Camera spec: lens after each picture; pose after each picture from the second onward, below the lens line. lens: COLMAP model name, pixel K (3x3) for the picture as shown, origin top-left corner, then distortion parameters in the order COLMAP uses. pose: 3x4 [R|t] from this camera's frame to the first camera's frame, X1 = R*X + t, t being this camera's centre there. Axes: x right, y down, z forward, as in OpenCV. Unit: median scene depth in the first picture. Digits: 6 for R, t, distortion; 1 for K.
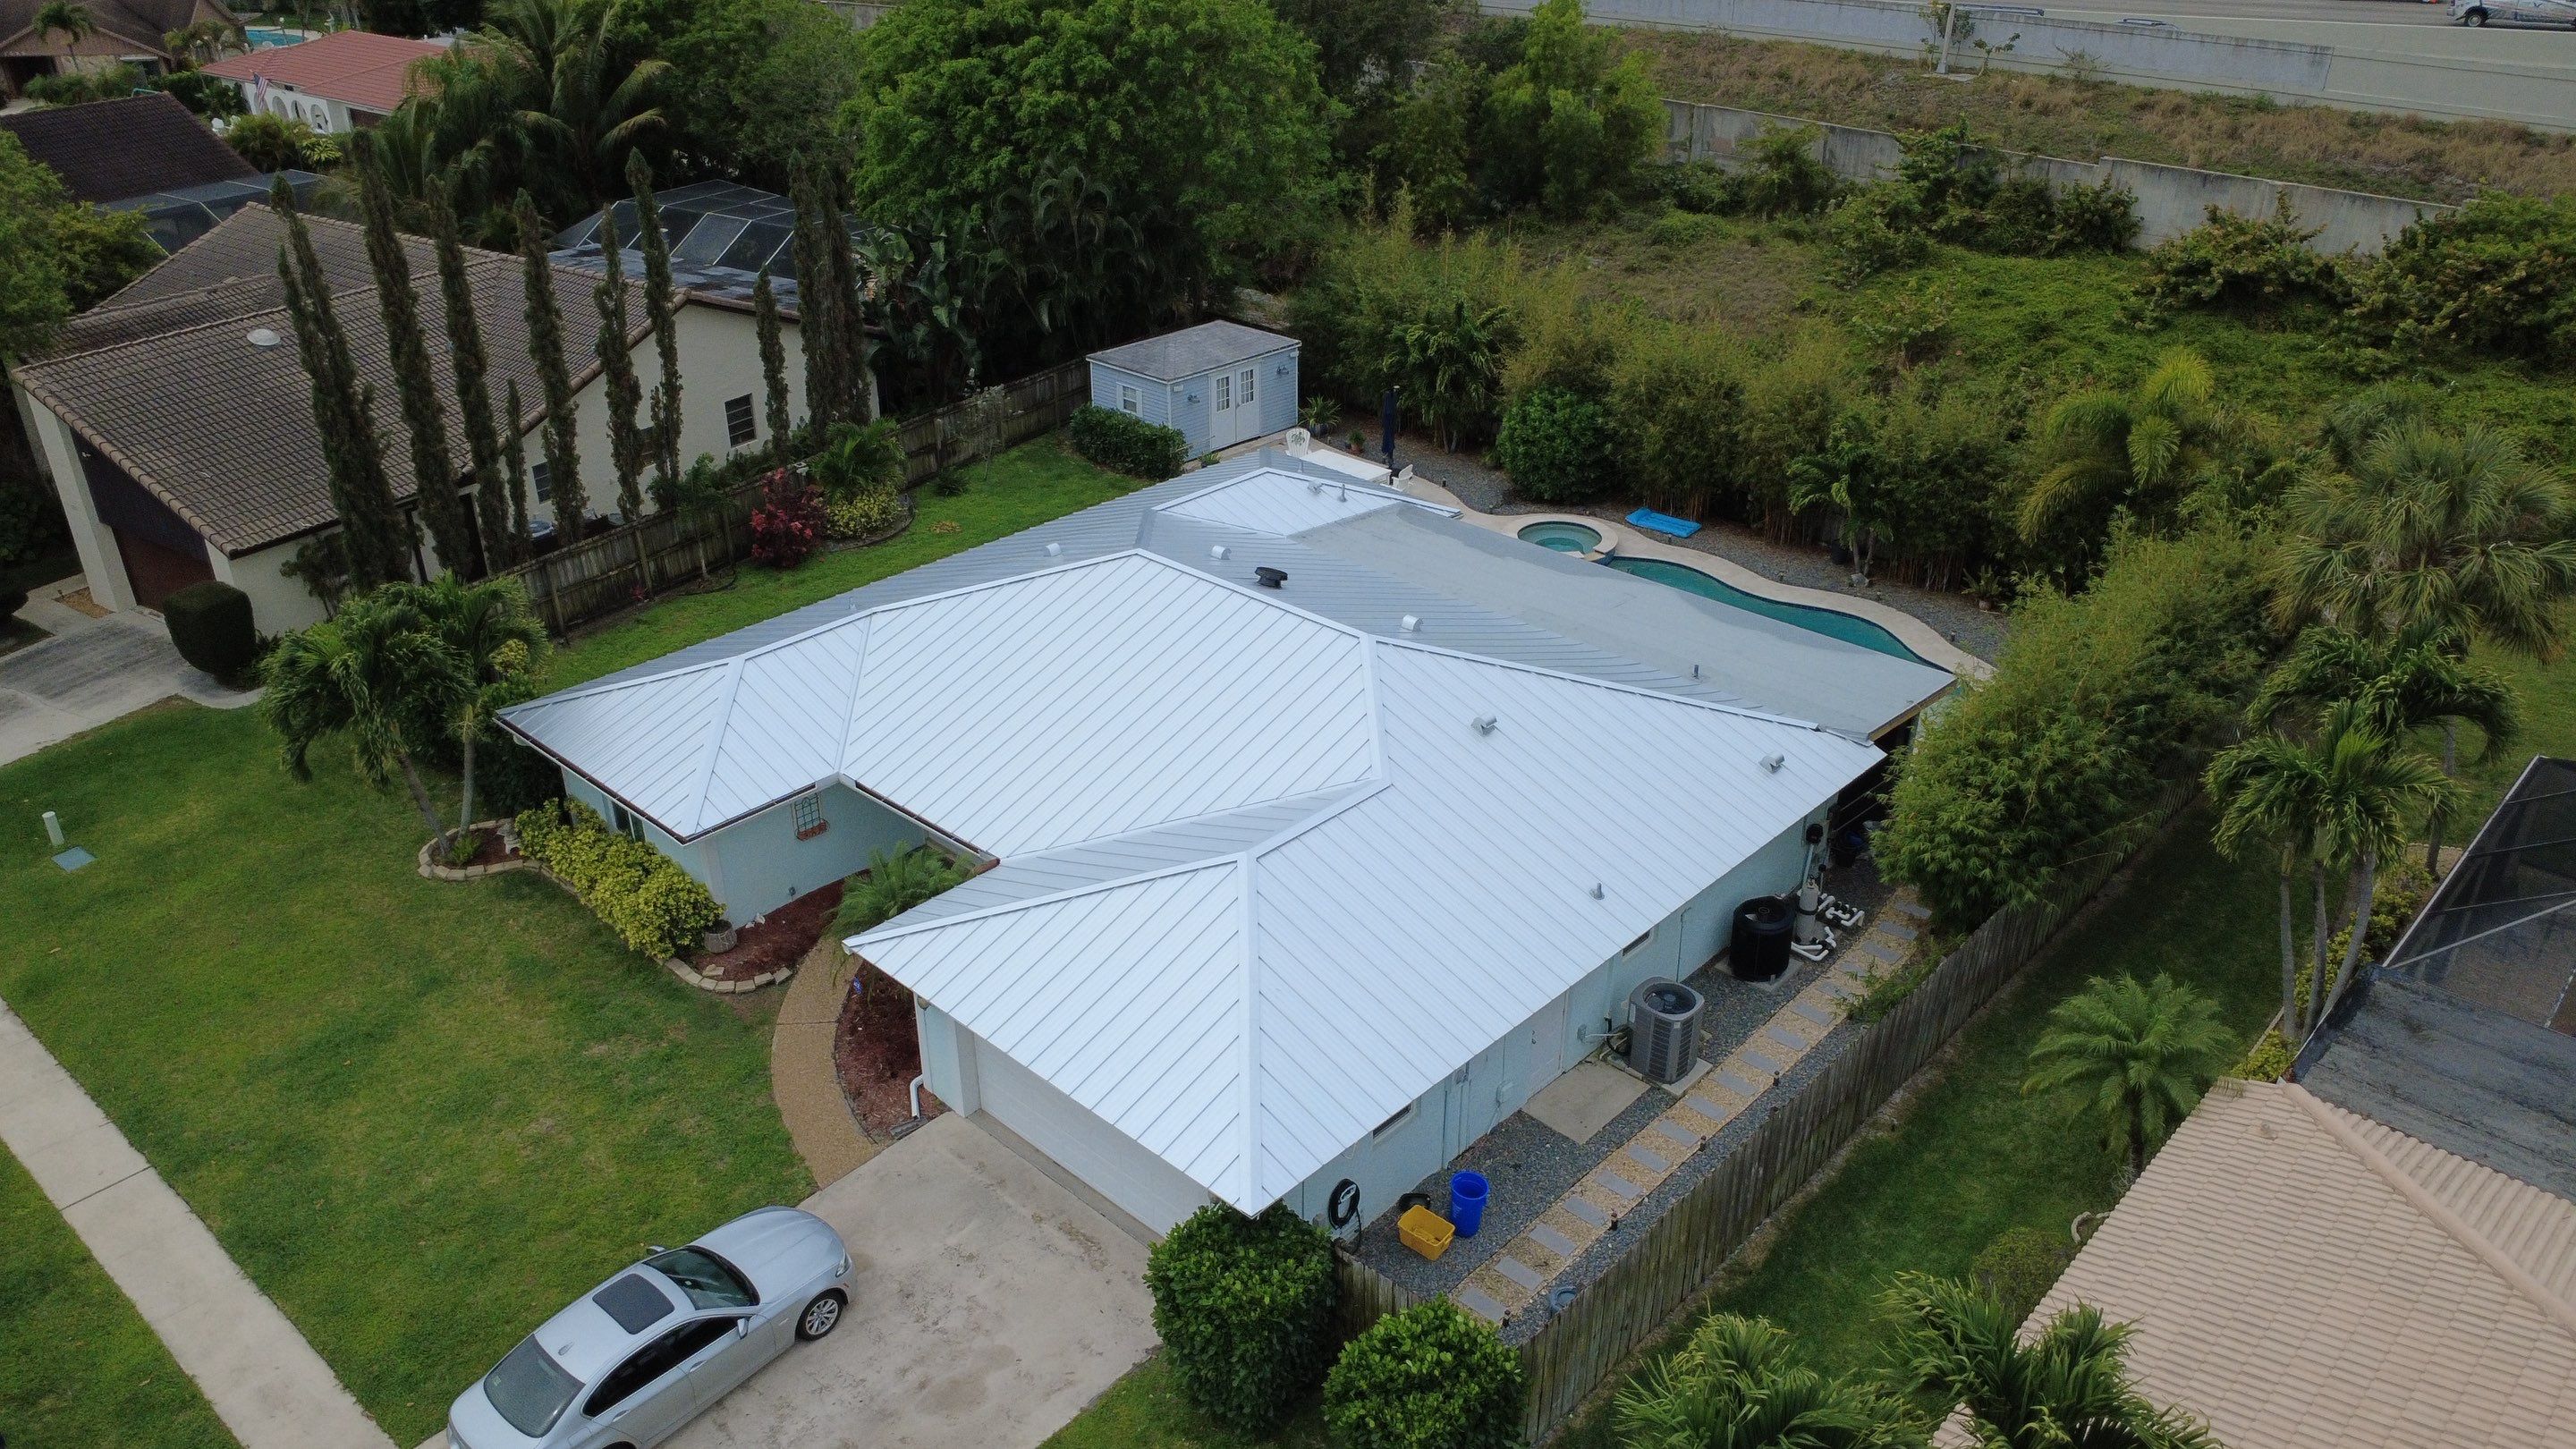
lens RADIAL K [[1854.8, 0, 1296.4], [0, 1854.8, 729.3], [0, 0, 1]] dist [0.003224, -0.000691]
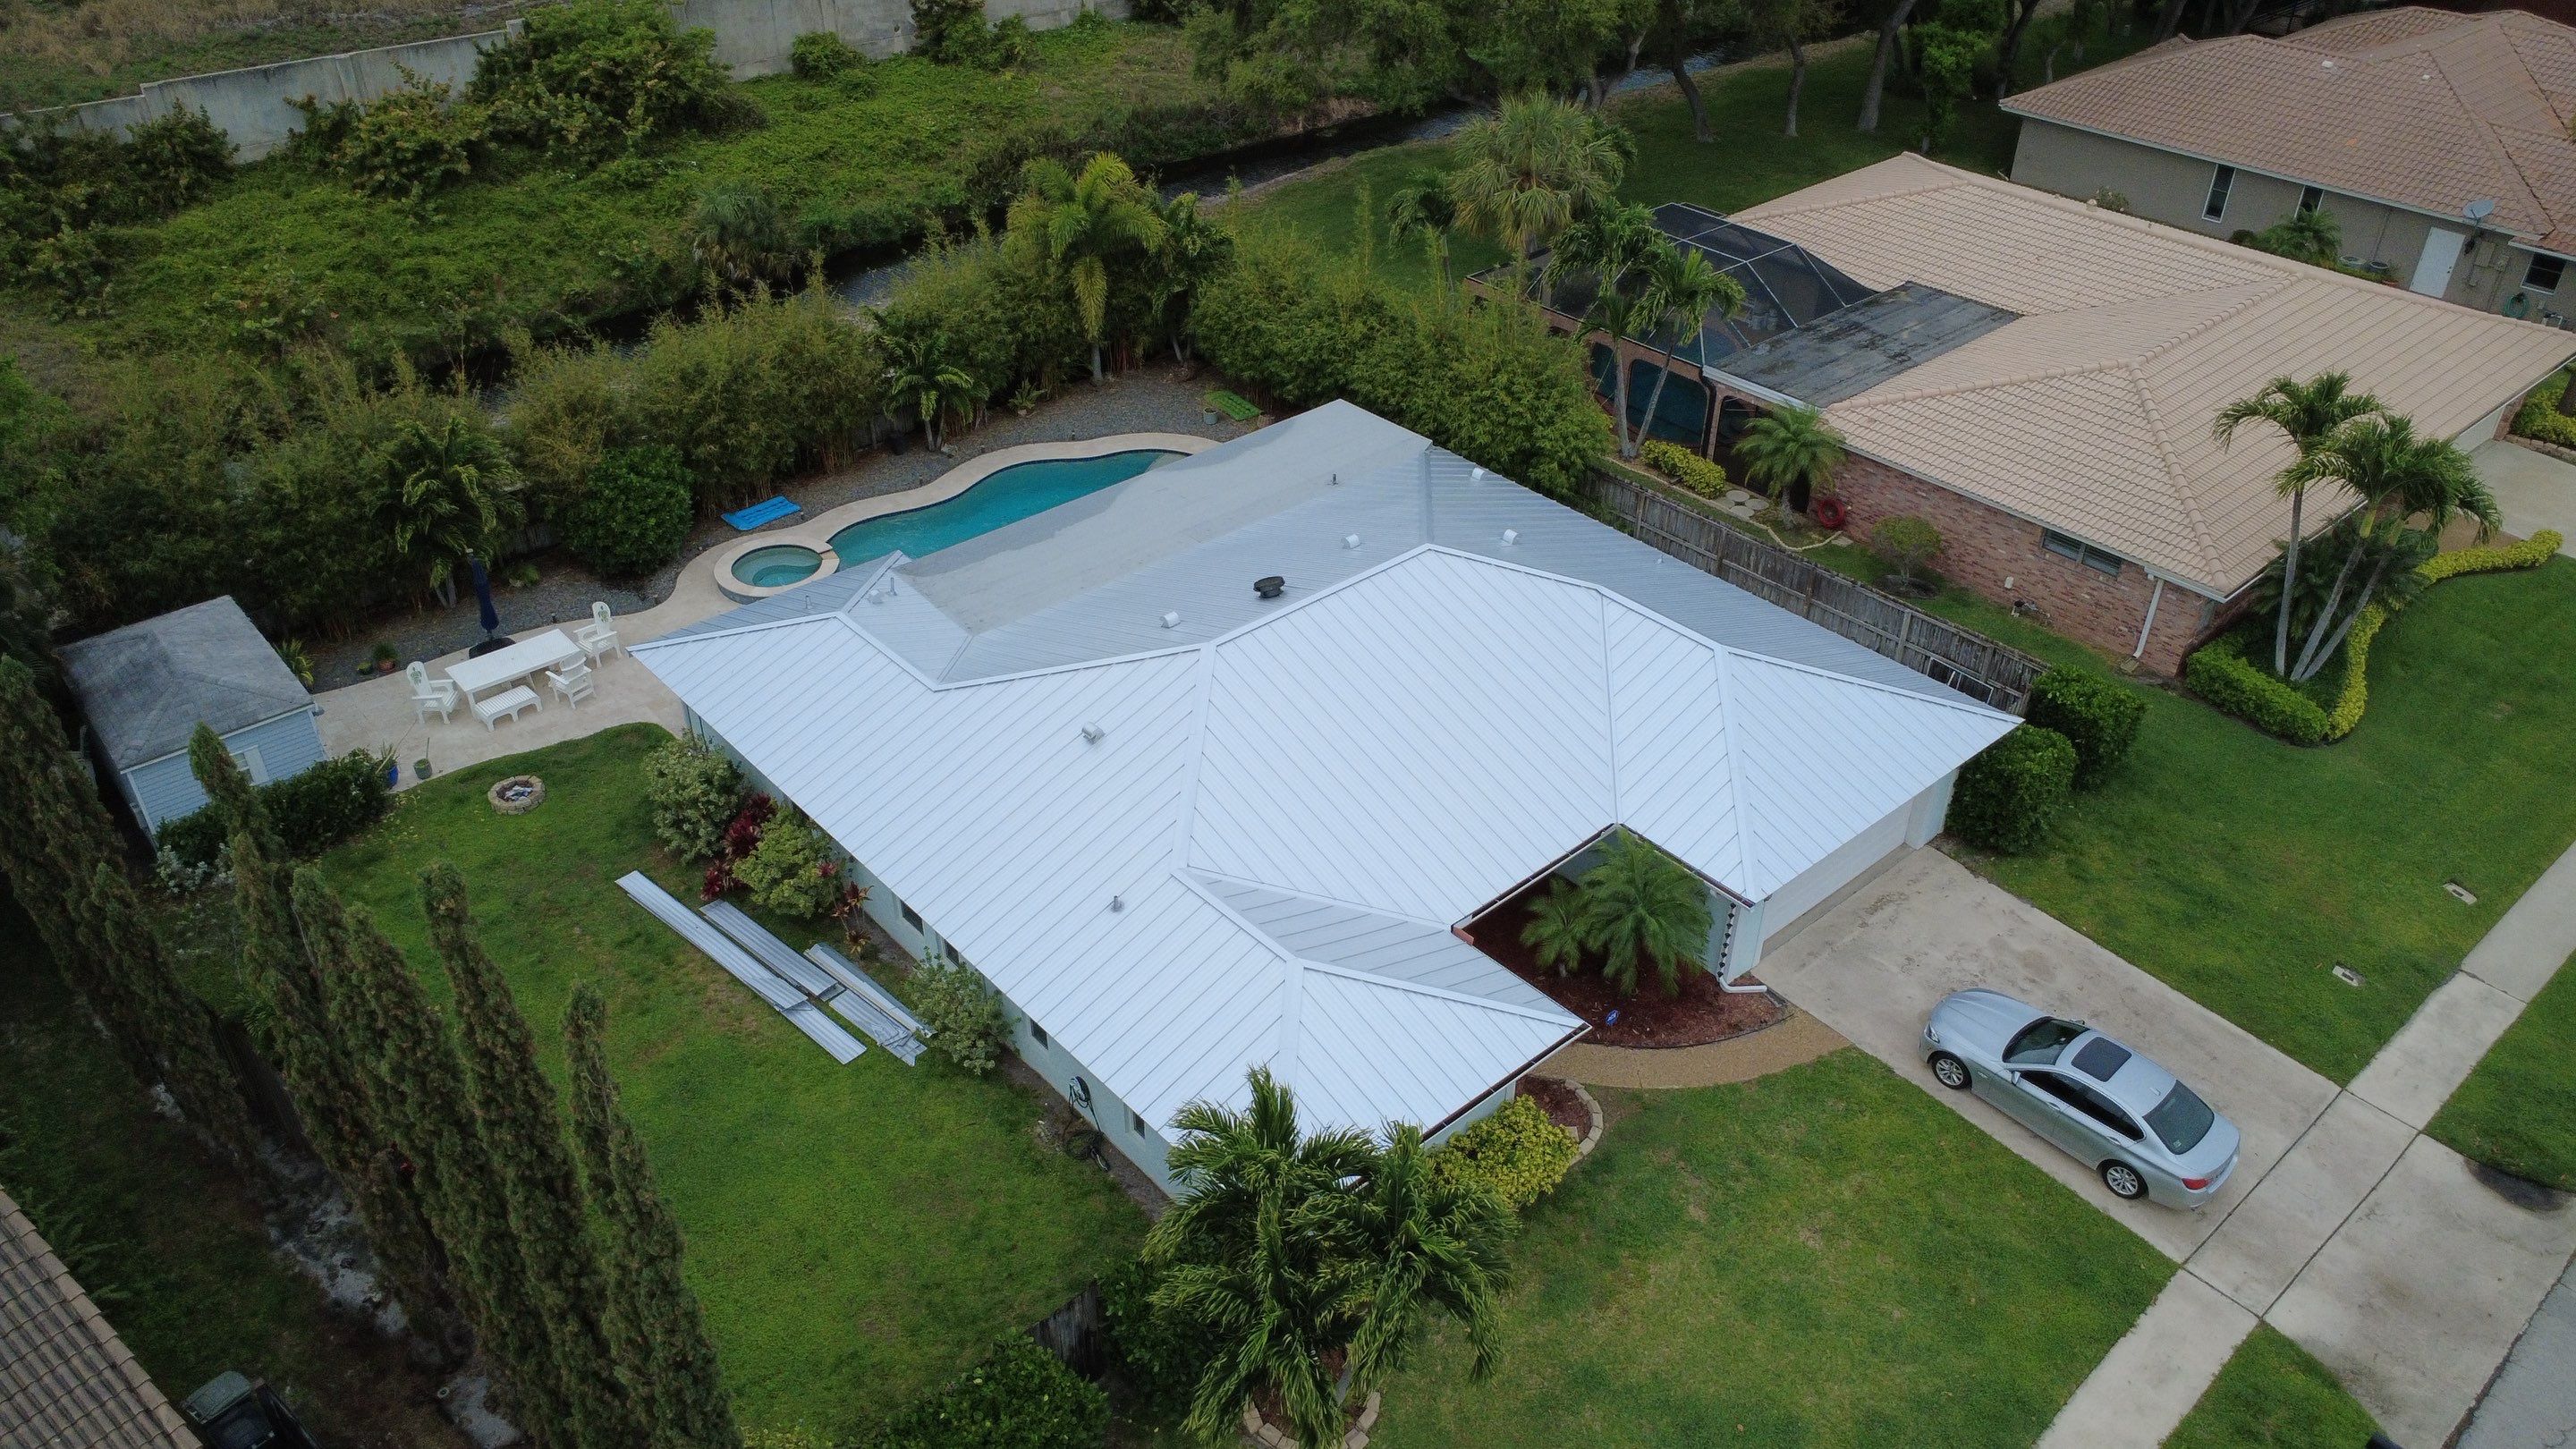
lens RADIAL K [[1871.0, 0, 1282.7], [0, 1871.0, 717.2], [0, 0, 1]] dist [0.001446, 0.006084]
pose [[0.097246, -0.556423, 0.825189, -0.611499], [0.459686, 0.760494, 0.458627, -0.335221], [-0.882741, 0.334728, 0.329735, 0.440076]]
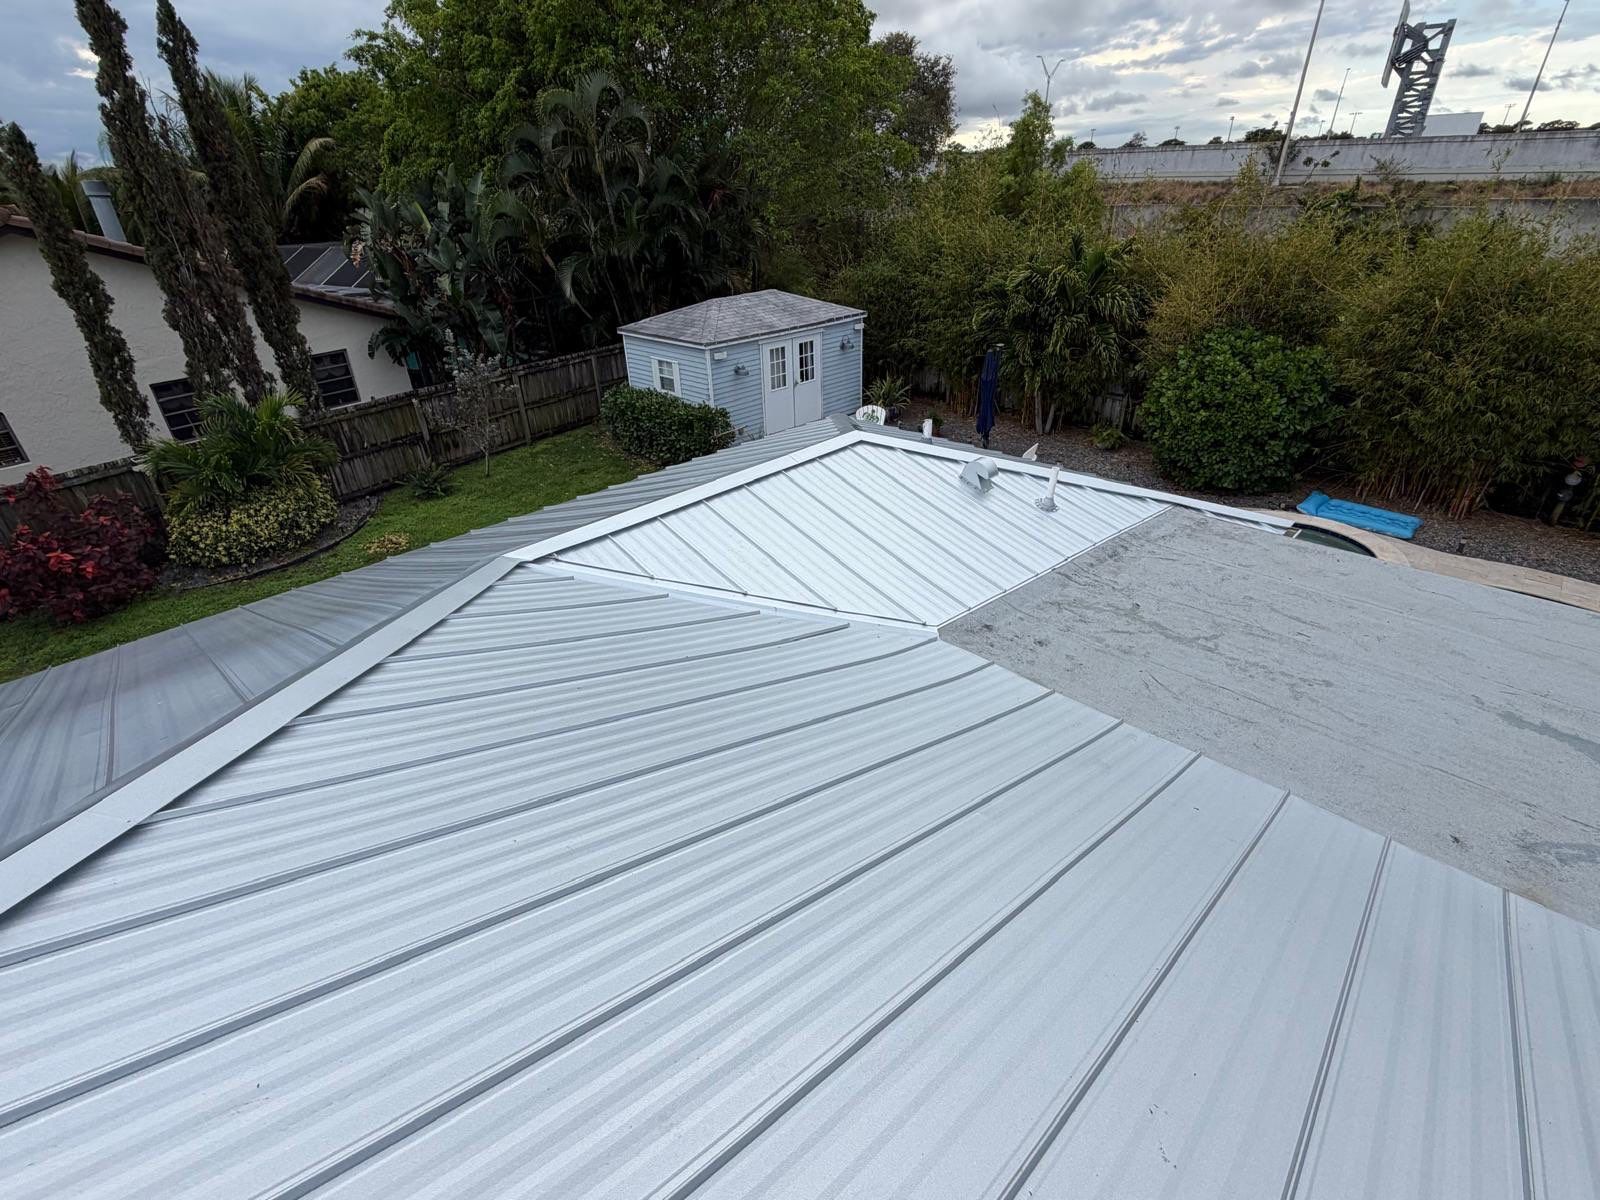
lens RADIAL K [[744.3, 0, 800.0], [0, 744.3, 600.0], [0, 0, 1]] dist [-0.012157, 0.004140]
pose [[0.999165, -0.014566, -0.038165, -0.018782], [0.015799, 0.999356, 0.032221, -0.088437], [0.037671, -0.032797, 0.998752, 0.675277]]
